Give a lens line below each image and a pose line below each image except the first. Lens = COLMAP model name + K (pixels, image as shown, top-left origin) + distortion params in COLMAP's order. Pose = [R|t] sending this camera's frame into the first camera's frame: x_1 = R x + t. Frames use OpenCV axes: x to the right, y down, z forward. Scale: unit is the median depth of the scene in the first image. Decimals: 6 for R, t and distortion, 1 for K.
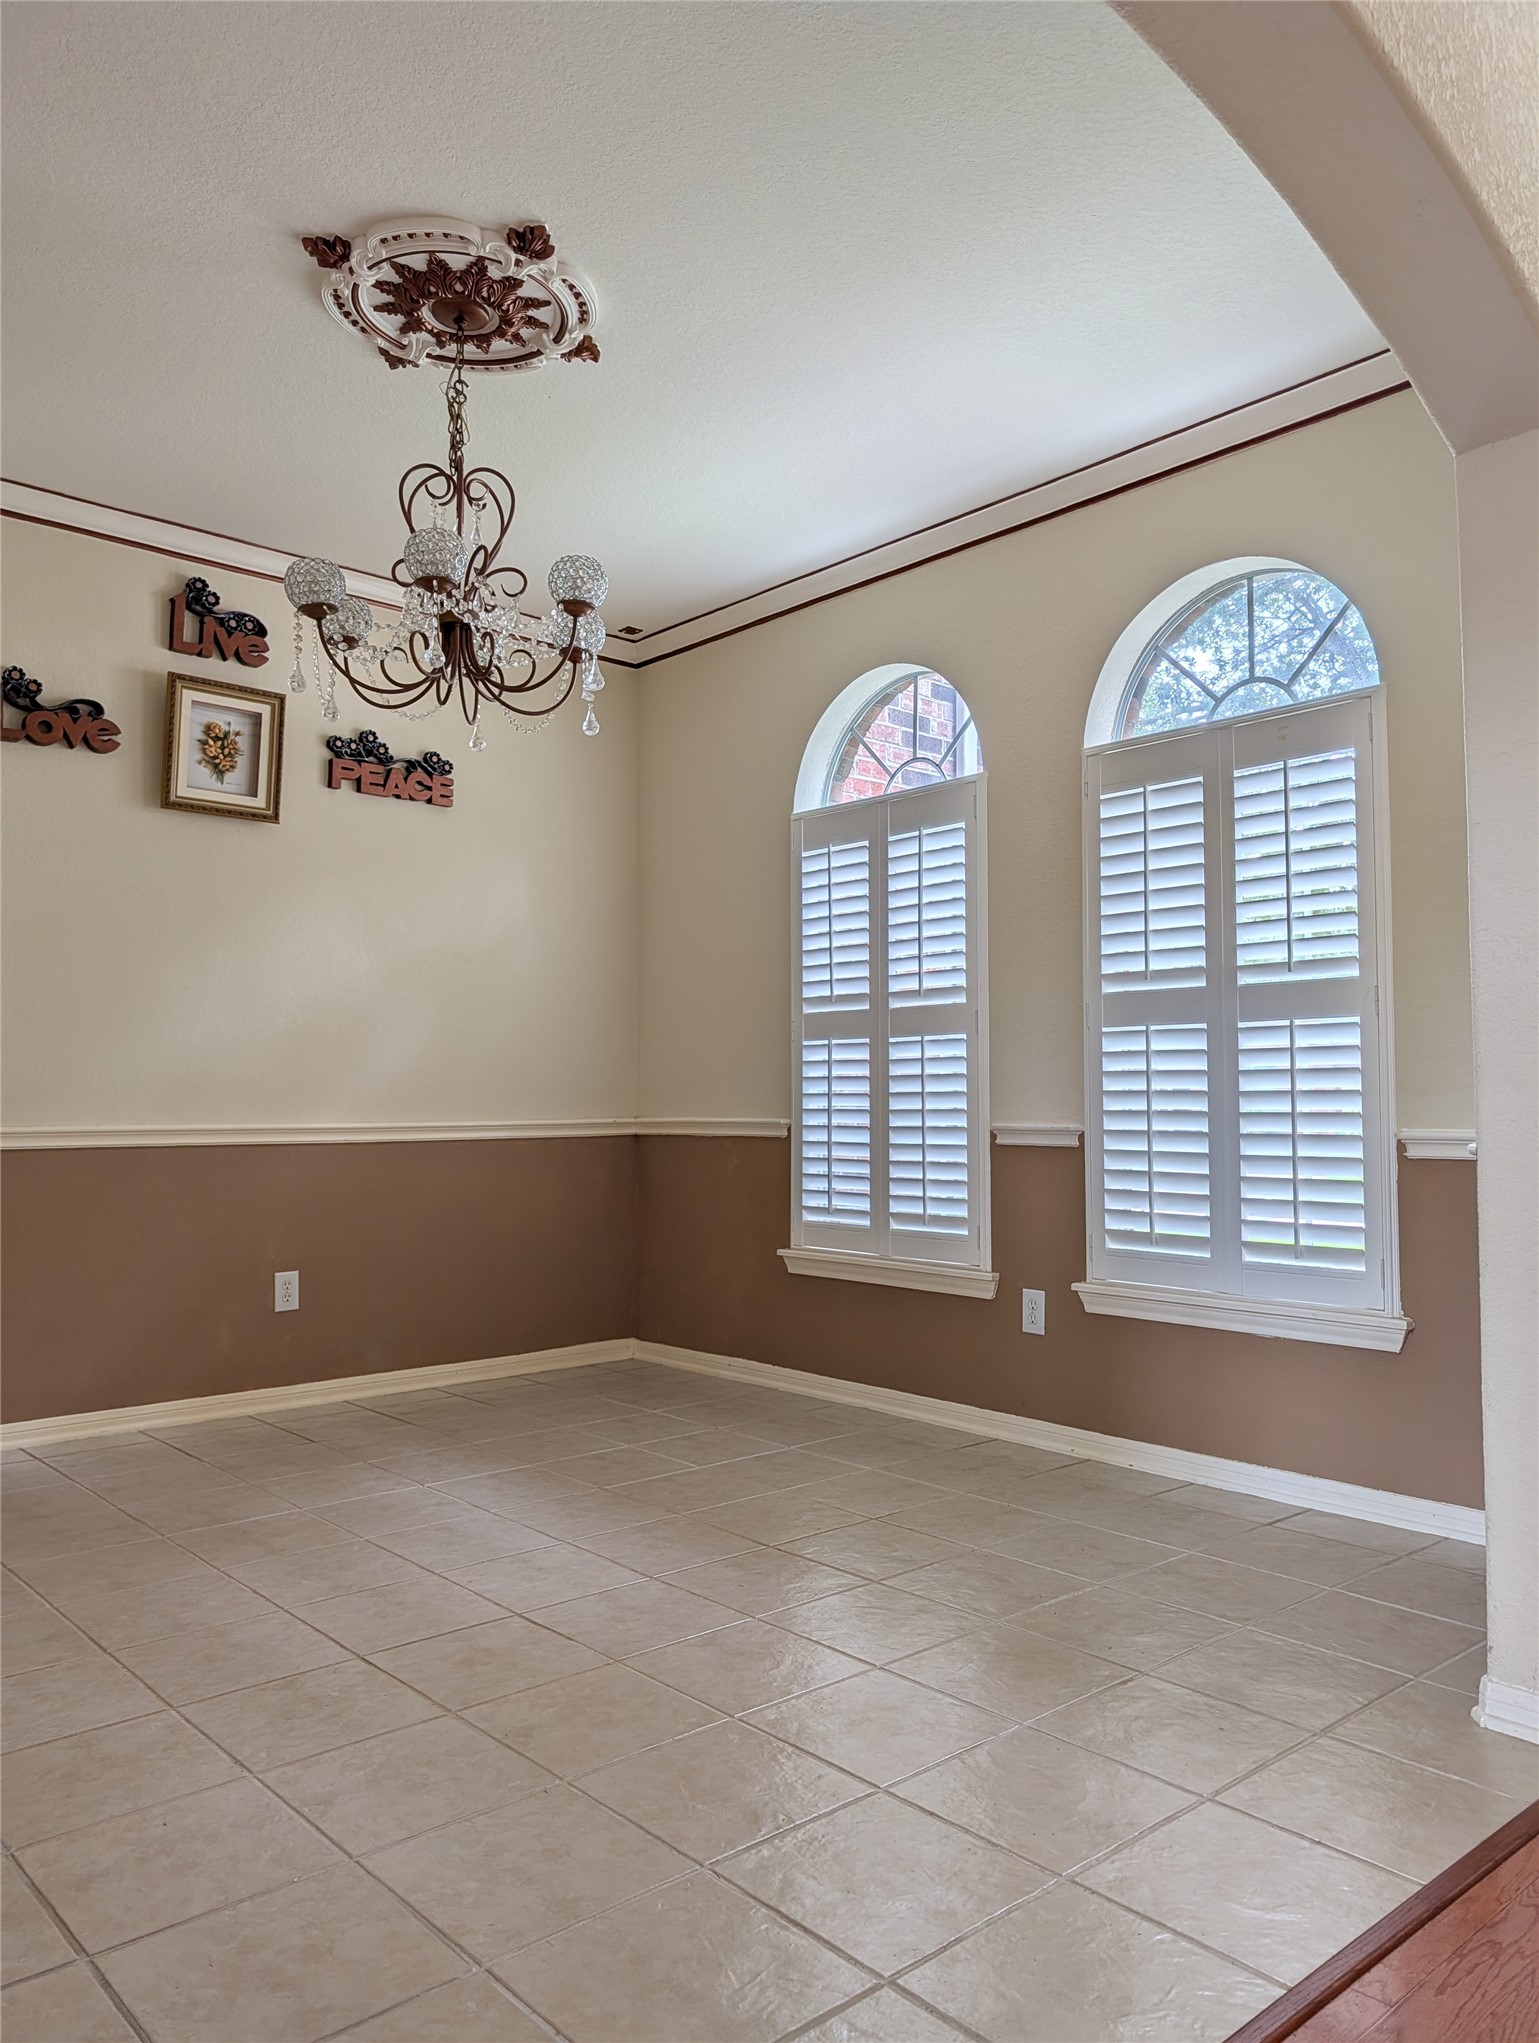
lens RADIAL K [[1461.2, 0, 777.1], [0, 1461.2, 1030.2], [0, 0, 1]] dist [0.017591, -0.017452]
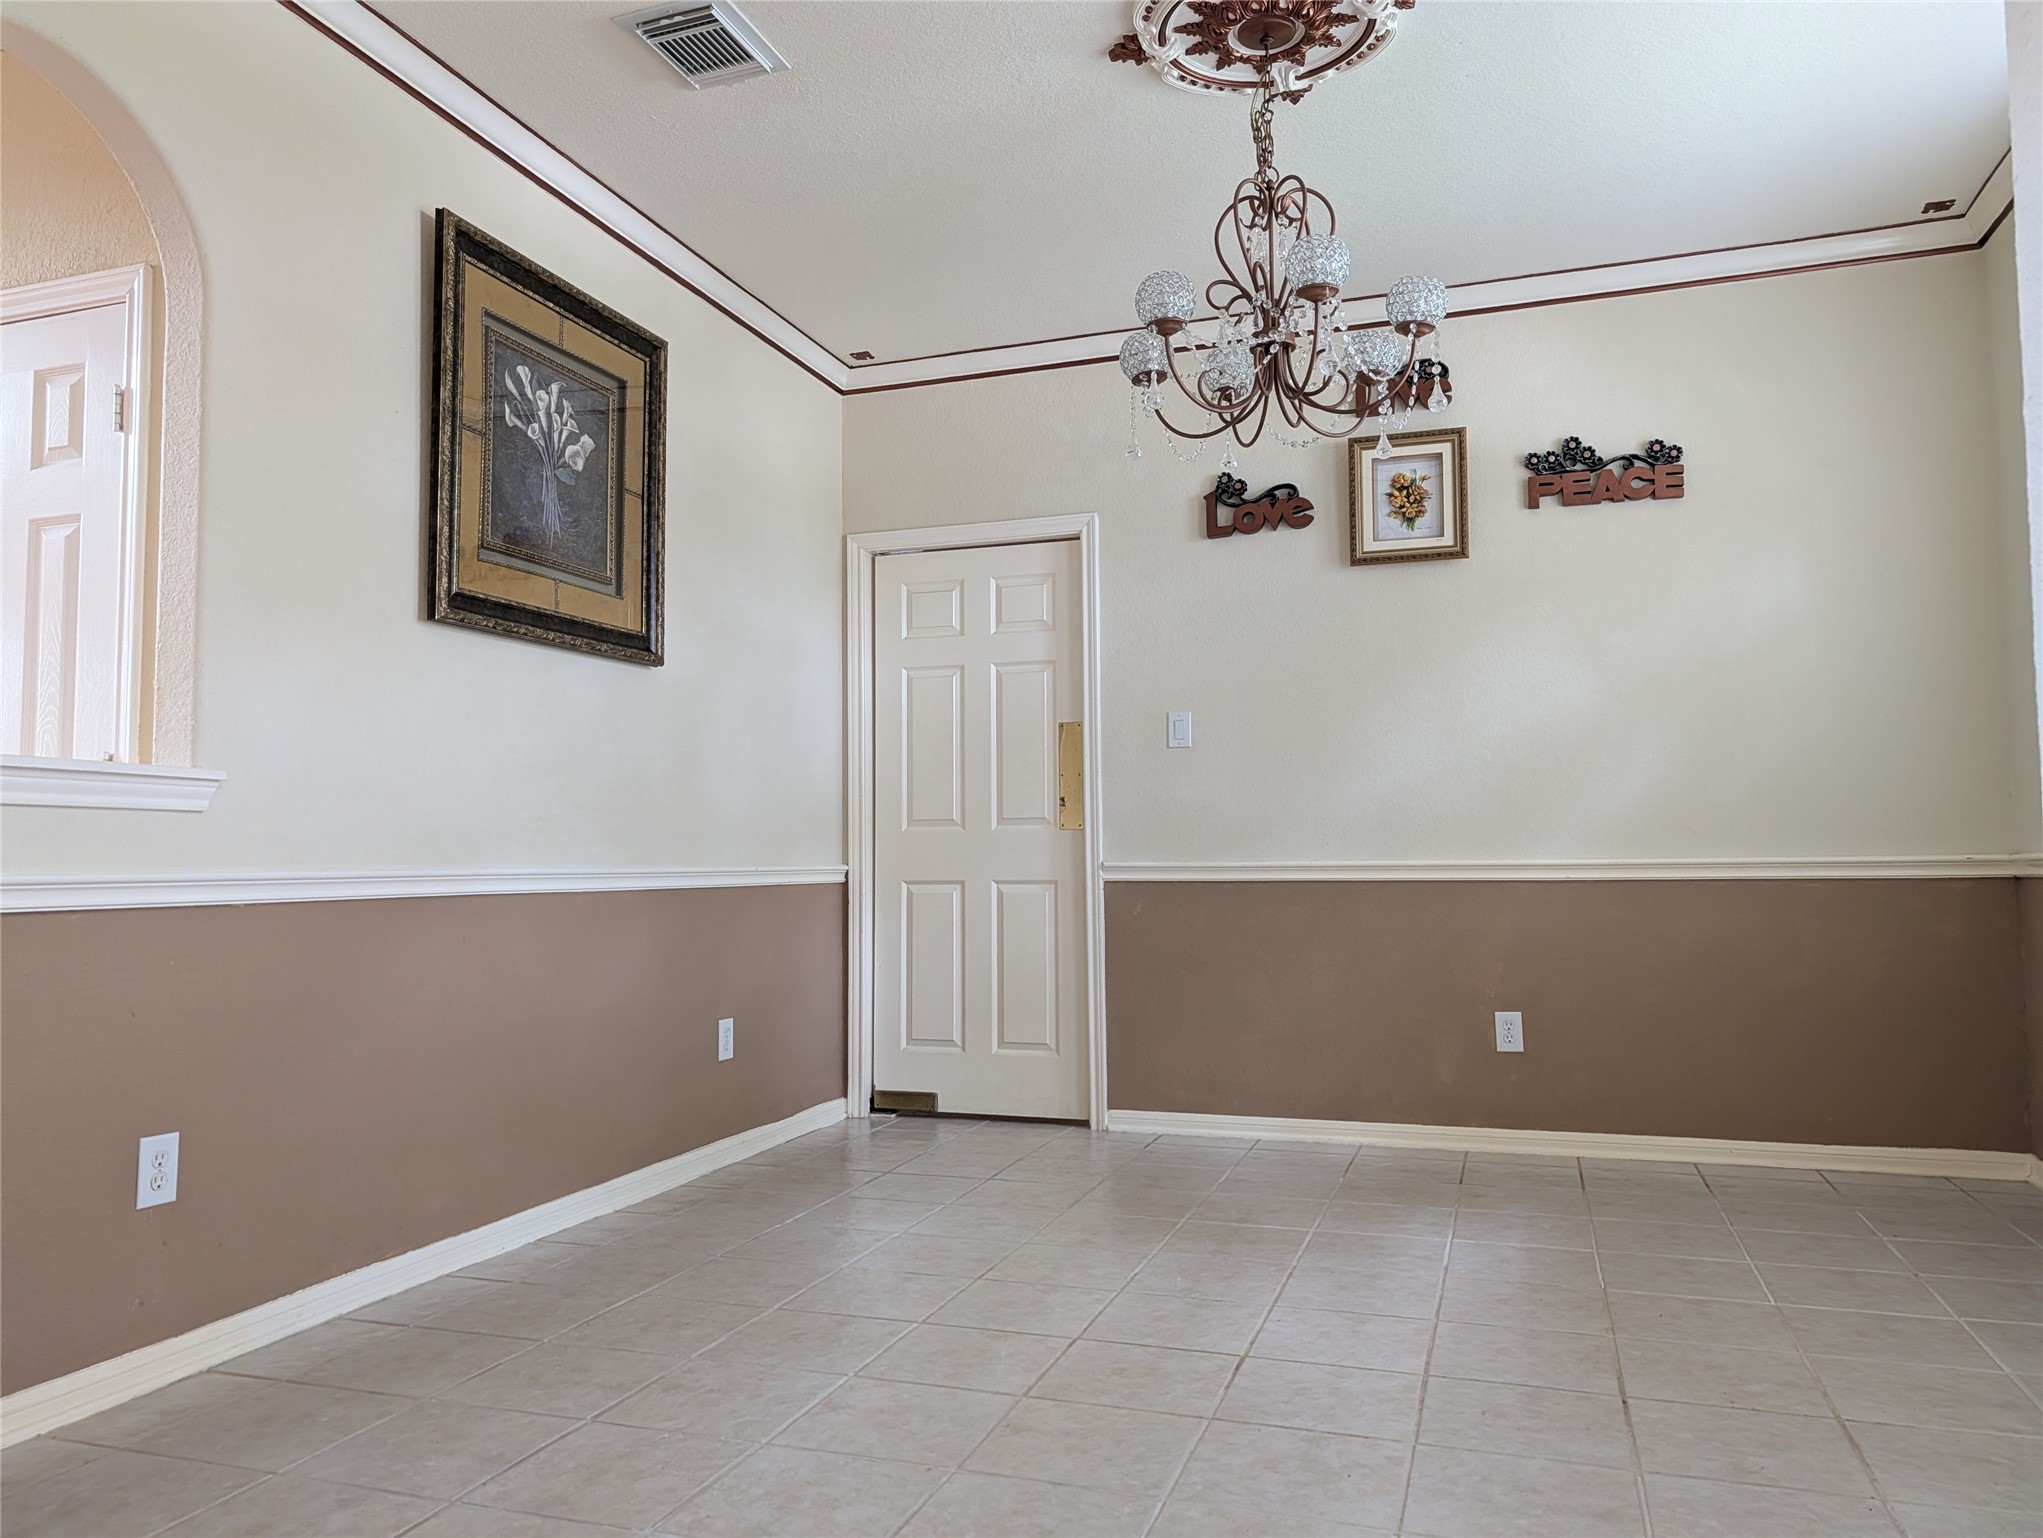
lens RADIAL K [[1461.2, 0, 1019.0], [0, 1461.2, 762.2], [0, 0, 1]] dist [0.017591, -0.017452]
pose [[0.482318, -0.067032, -0.873428, 0.378060], [0.050772, 0.997531, -0.048519, 0.030845], [0.874524, -0.020944, 0.484531, 0.254868]]
